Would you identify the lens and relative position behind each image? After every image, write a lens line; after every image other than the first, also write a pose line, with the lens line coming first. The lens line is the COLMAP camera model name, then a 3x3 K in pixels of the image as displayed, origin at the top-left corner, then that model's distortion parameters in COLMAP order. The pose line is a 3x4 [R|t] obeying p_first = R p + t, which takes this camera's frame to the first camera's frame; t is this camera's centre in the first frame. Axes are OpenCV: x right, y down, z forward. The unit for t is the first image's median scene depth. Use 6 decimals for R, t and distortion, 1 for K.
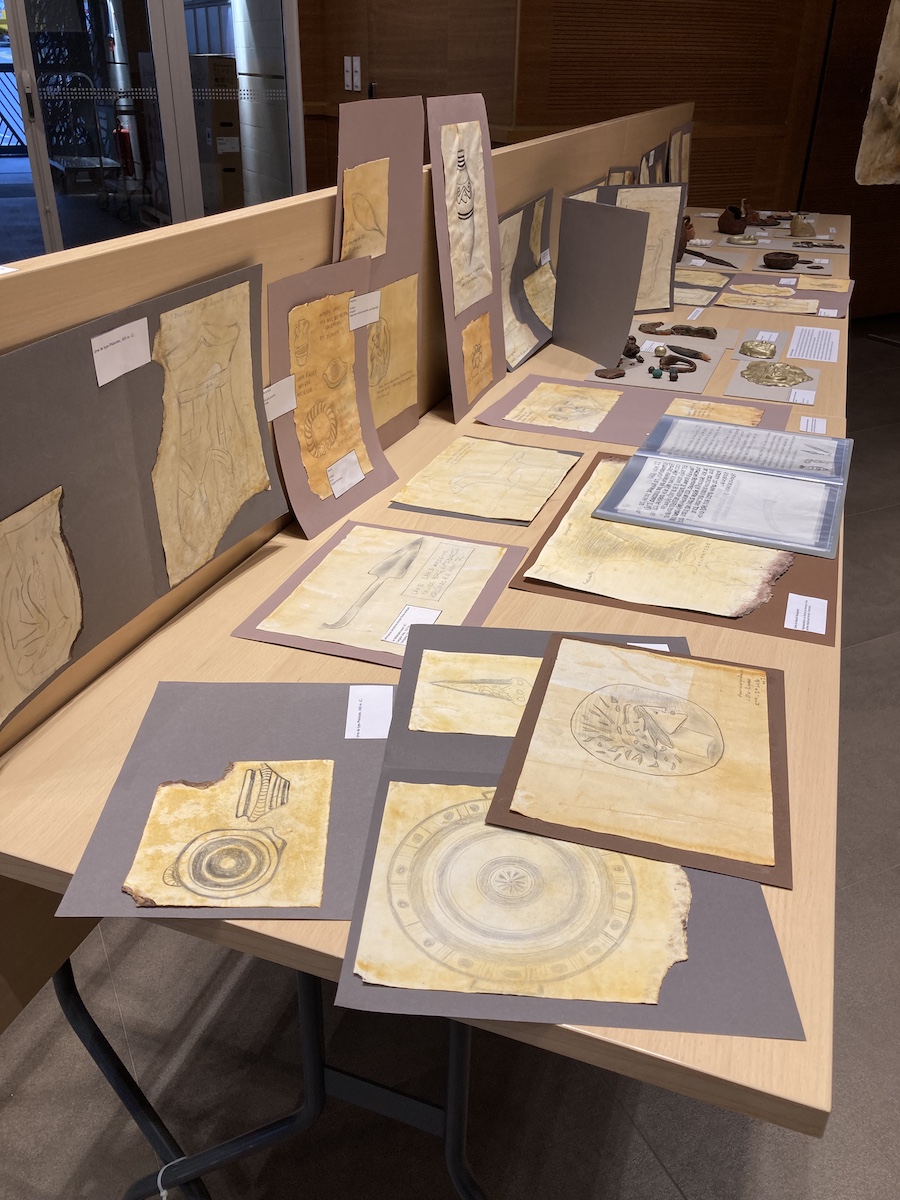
lens RADIAL K [[968.9, 0, 432.9], [0, 968.9, 601.9], [0, 0, 1]] dist [0.045624, -0.075149]
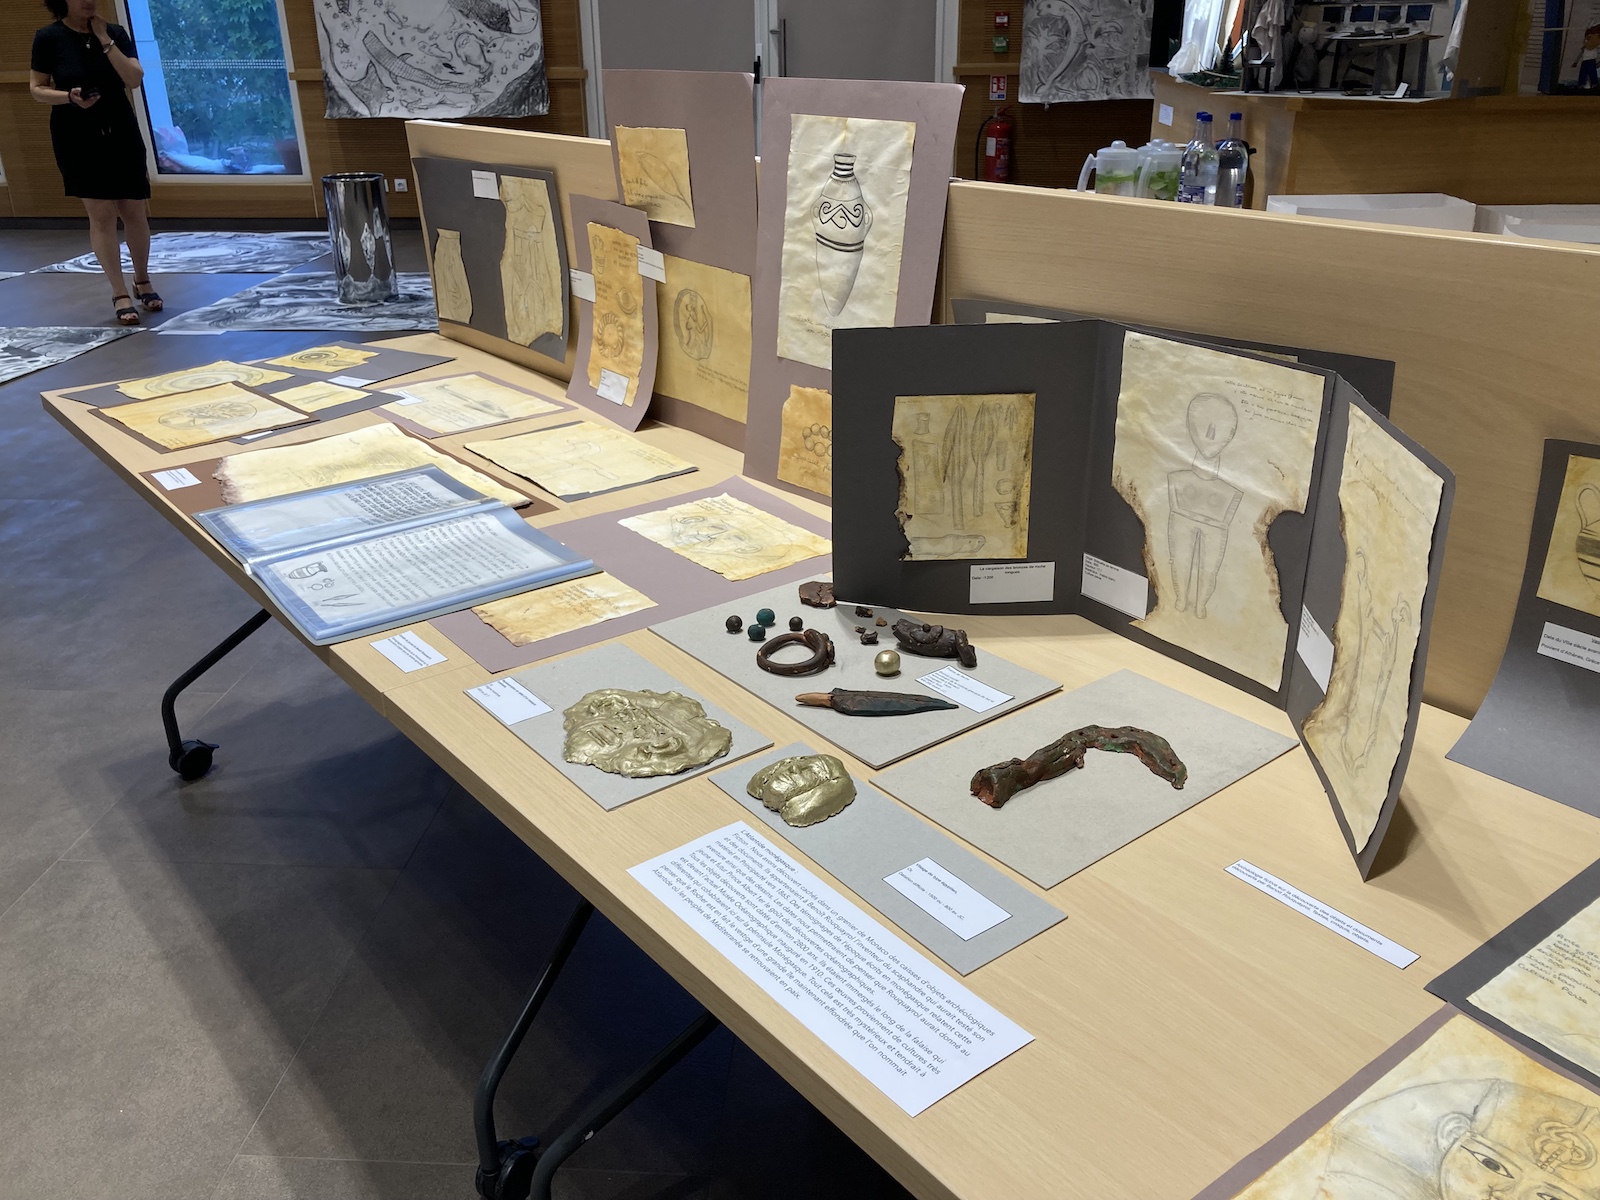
lens RADIAL K [[1309.5, 0, 817.8], [0, 1309.5, 599.0], [0, 0, 1]] dist [0.045784, -0.058595]
pose [[-0.494349, 0.341514, -0.799367, 1.191393], [-0.419975, 0.711308, 0.563616, -0.999455], [0.761078, 0.614337, -0.208208, 1.808238]]
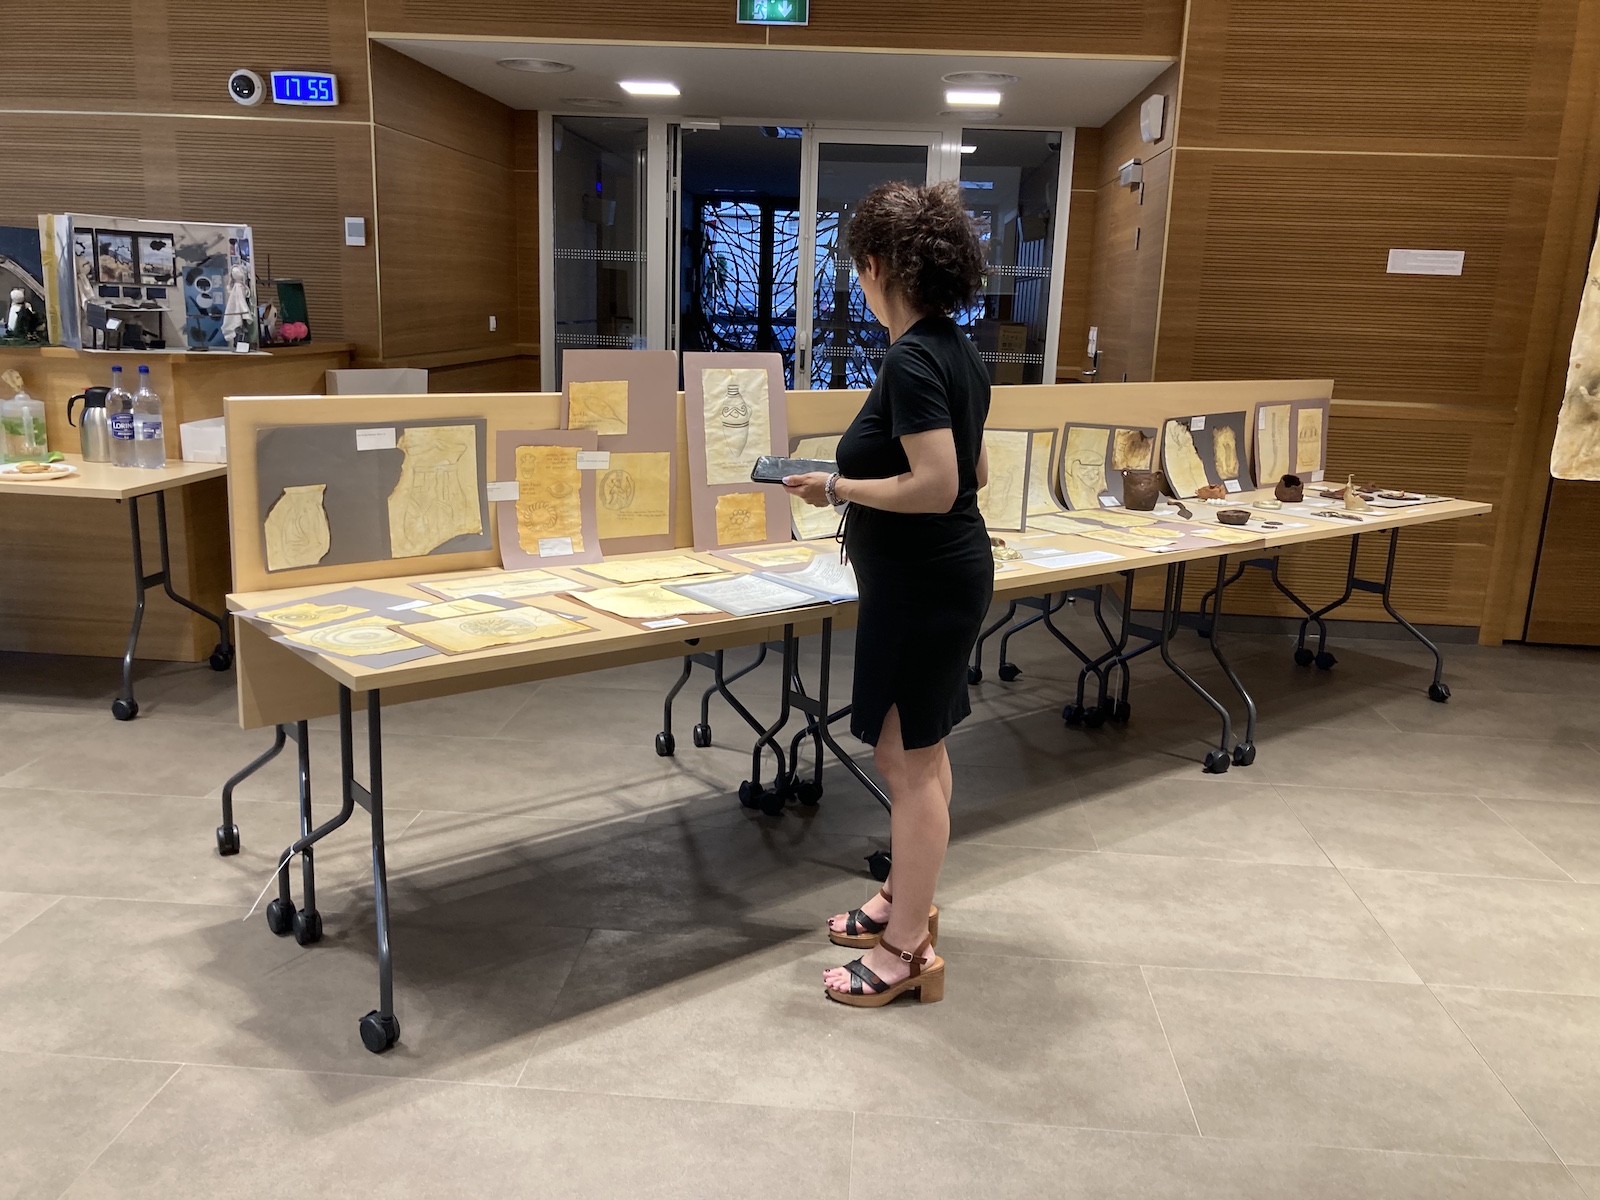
lens RADIAL K [[1291.9, 0, 814.8], [0, 1291.9, 619.7], [0, 0, 1]] dist [0.045624, -0.075149]
pose [[0.867307, 0.140185, -0.477627, 1.545473], [-0.266961, 0.940855, -0.208622, 0.373107], [0.420132, 0.308447, 0.853434, -0.776187]]
